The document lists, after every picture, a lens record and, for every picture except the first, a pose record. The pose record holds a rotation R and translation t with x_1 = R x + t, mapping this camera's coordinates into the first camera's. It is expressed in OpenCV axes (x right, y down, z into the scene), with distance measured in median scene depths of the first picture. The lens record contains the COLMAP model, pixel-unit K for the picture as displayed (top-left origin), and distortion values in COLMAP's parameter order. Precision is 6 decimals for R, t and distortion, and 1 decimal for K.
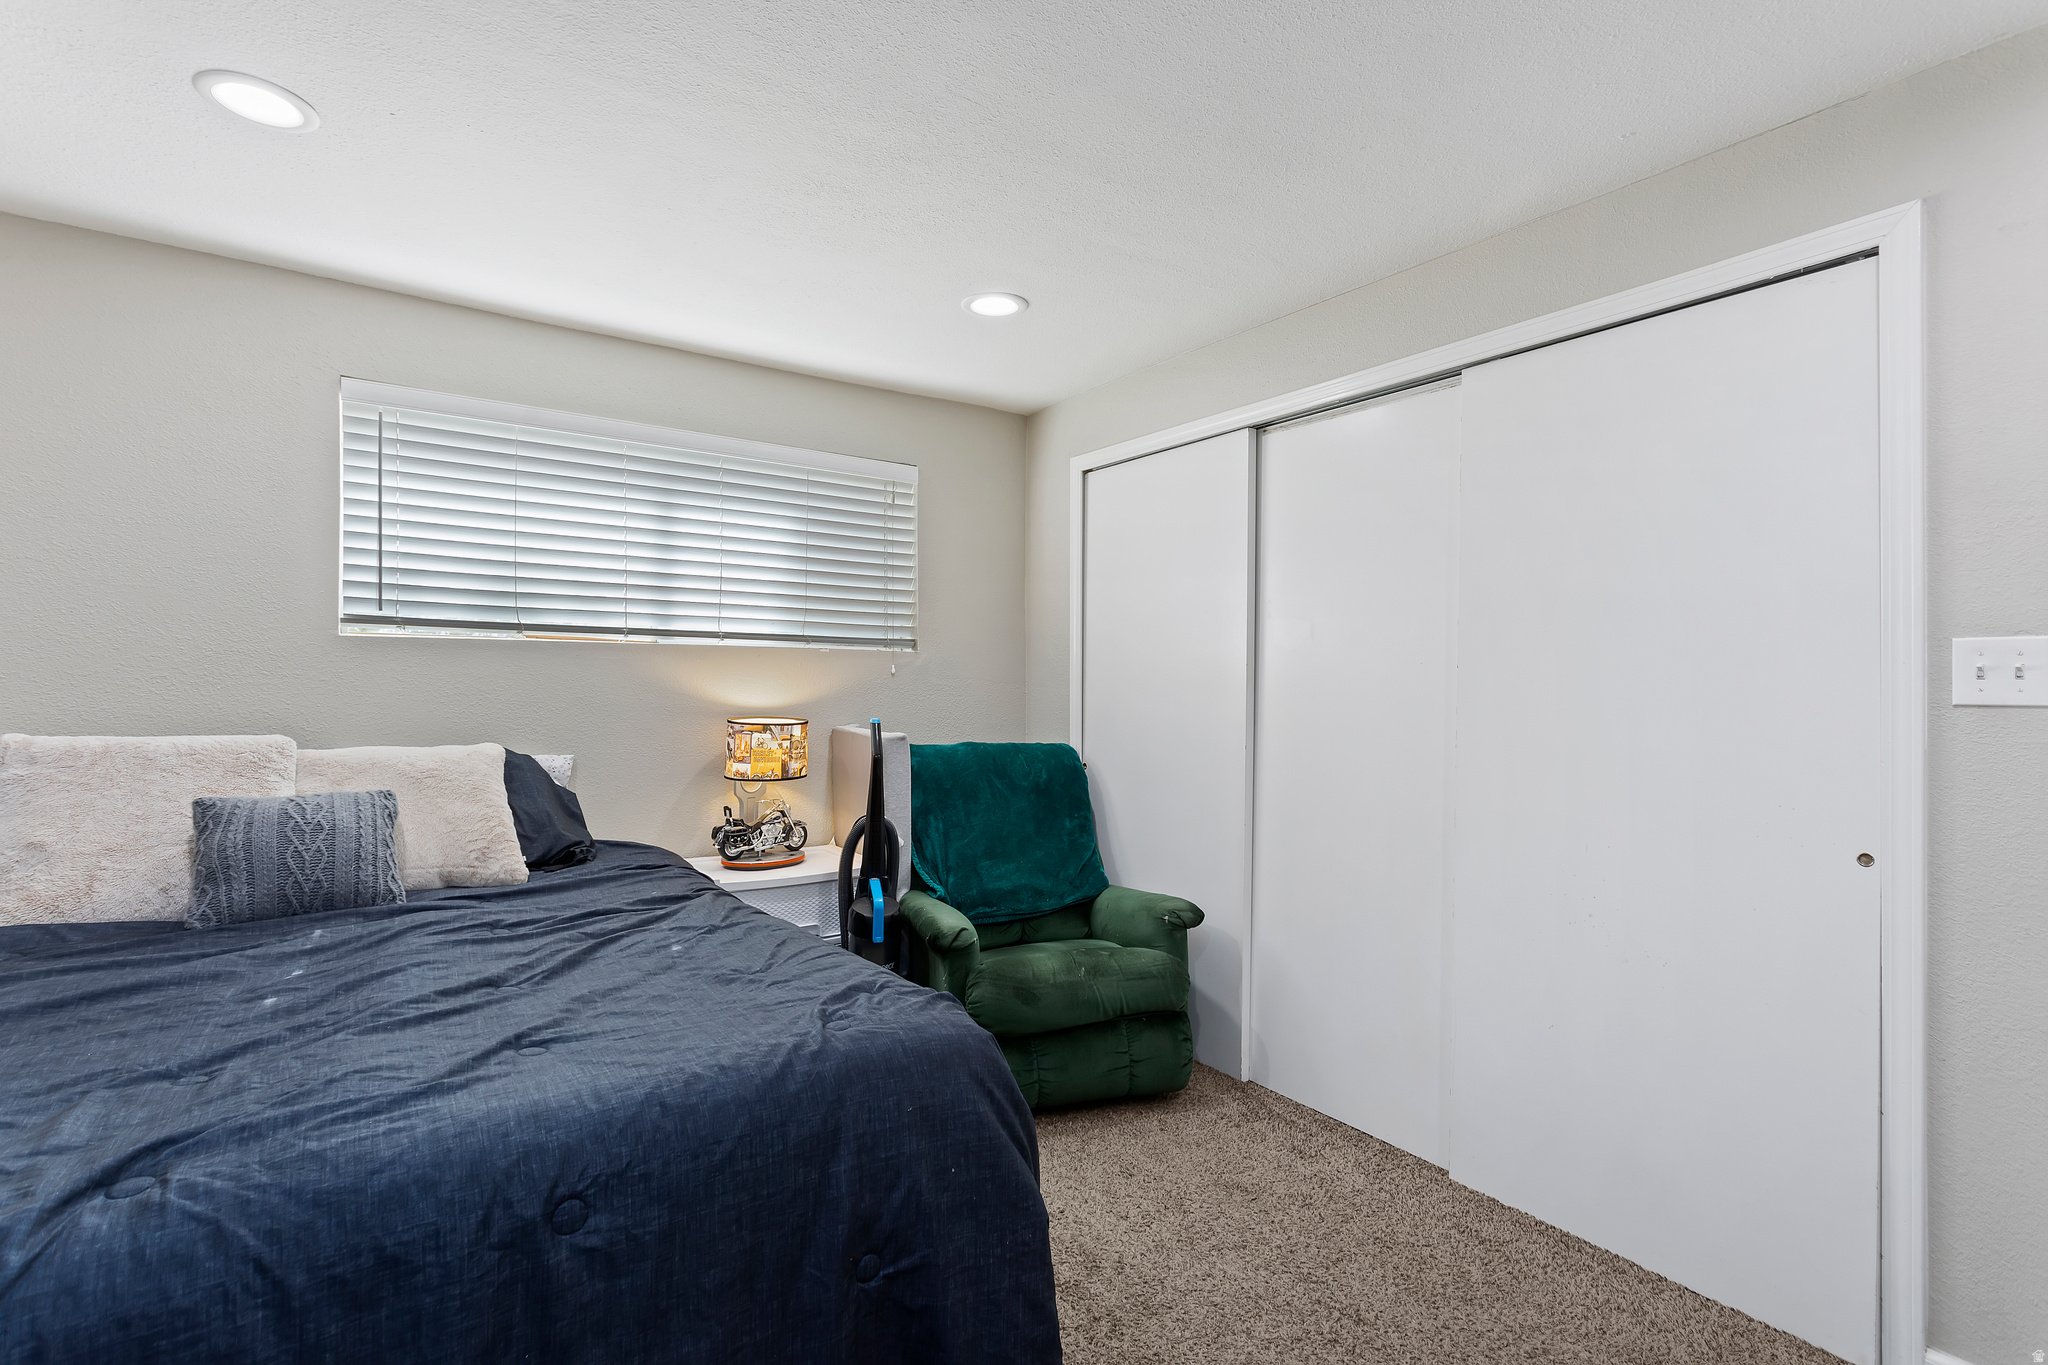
lens RADIAL K [[959.8, 0, 1024.0], [0, 959.8, 682.5], [0, 0, 1]] dist [-0.002373, -0.000252]
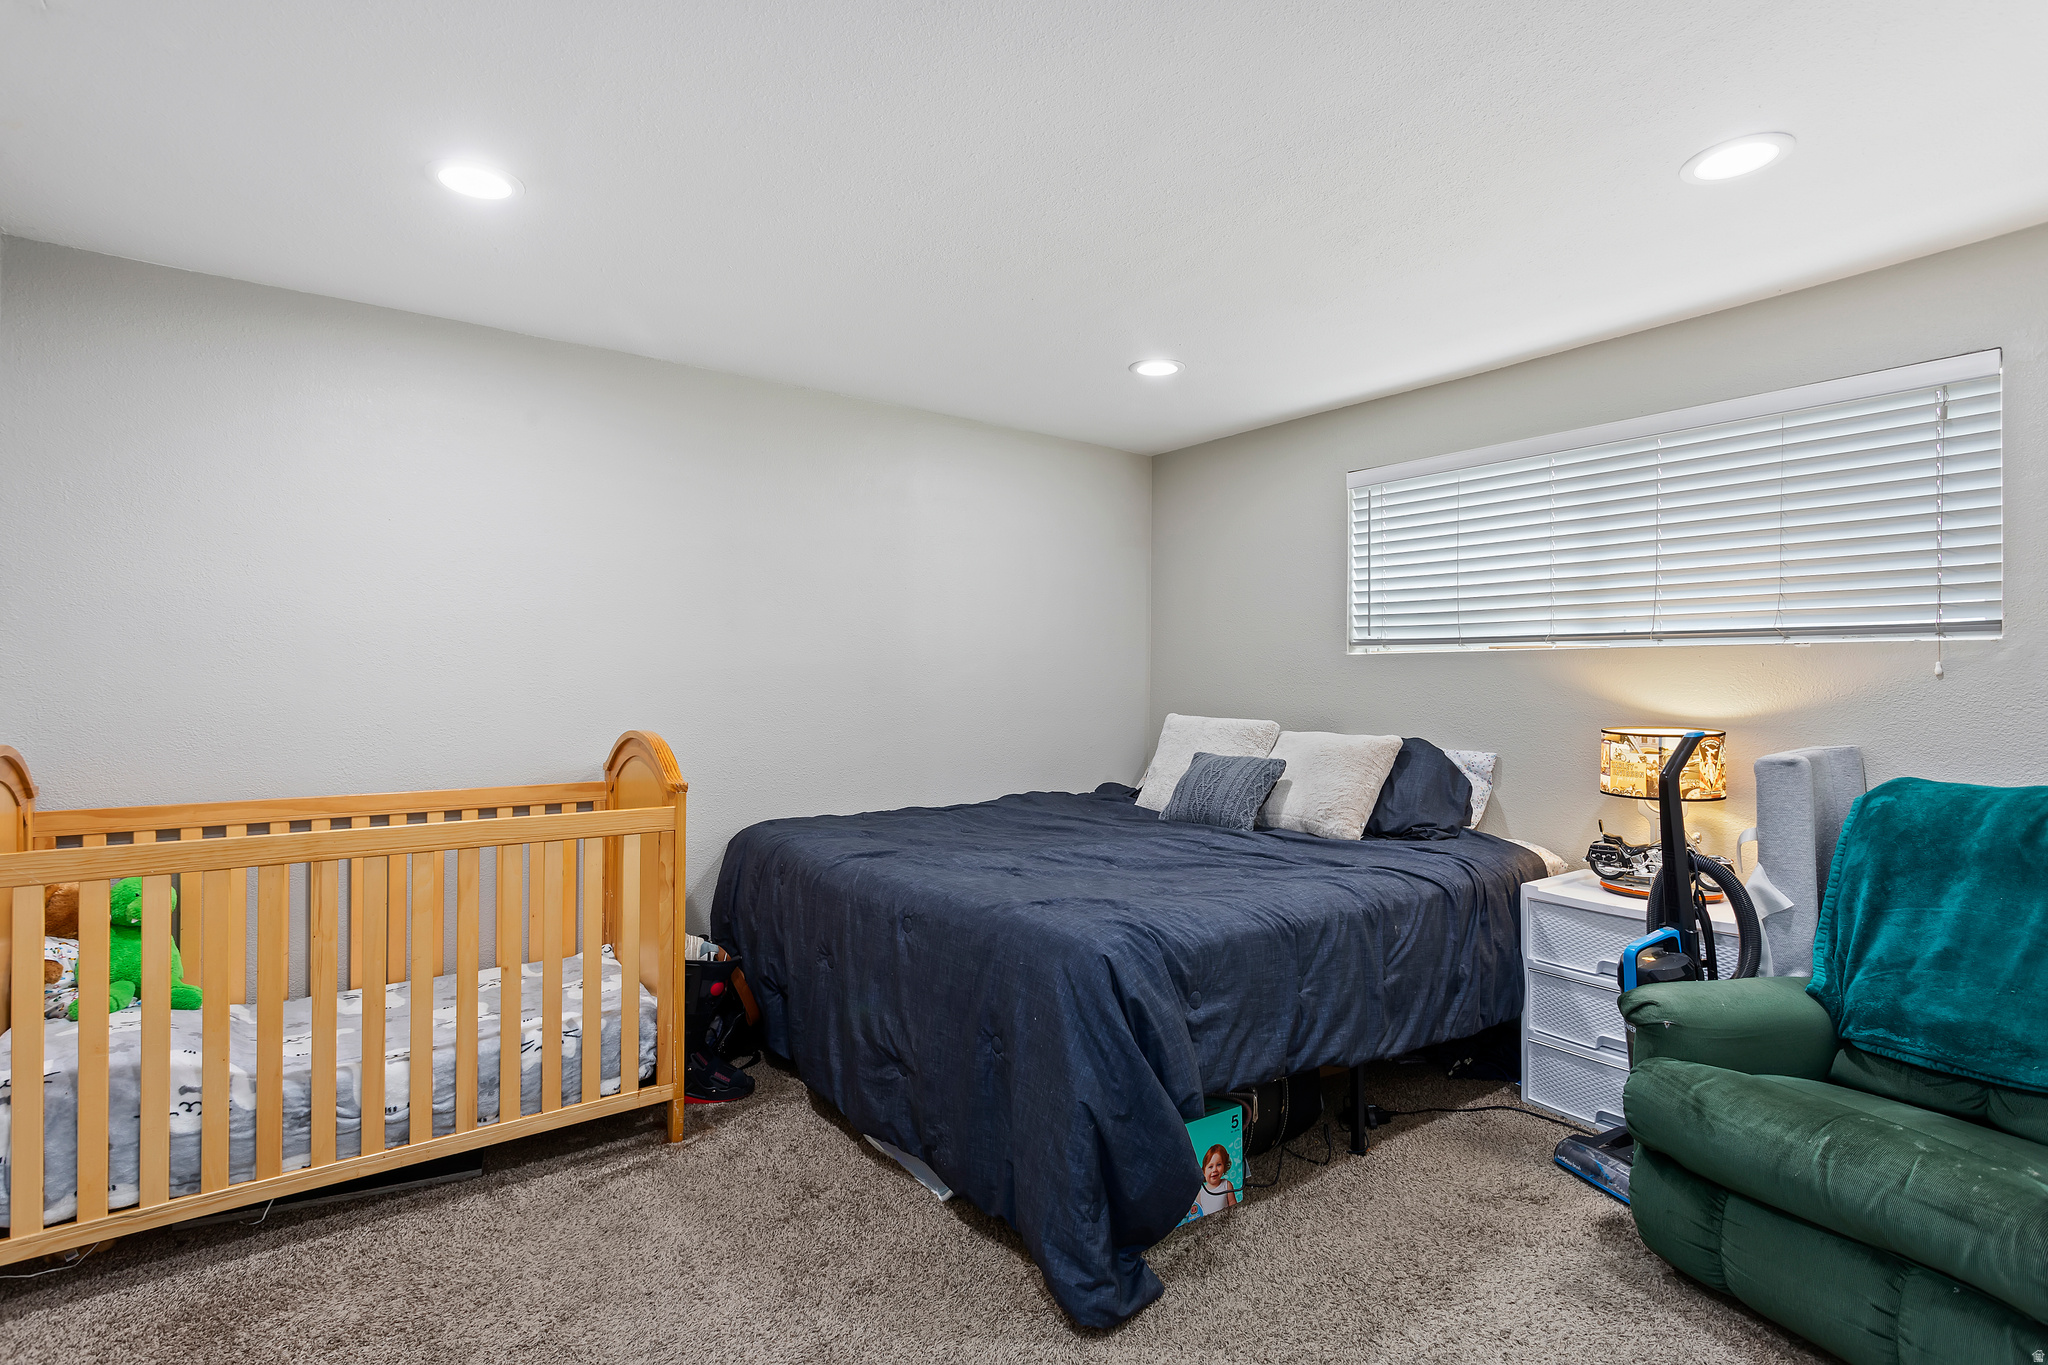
lens RADIAL K [[959.8, 0, 1024.0], [0, 959.8, 682.5], [0, 0, 1]] dist [-0.002373, -0.000252]
pose [[0.057204, -0.009995, -0.998312, 0.592104], [-0.006233, 0.999927, -0.010369, 0.008343], [0.998343, 0.006816, 0.057137, 0.387773]]
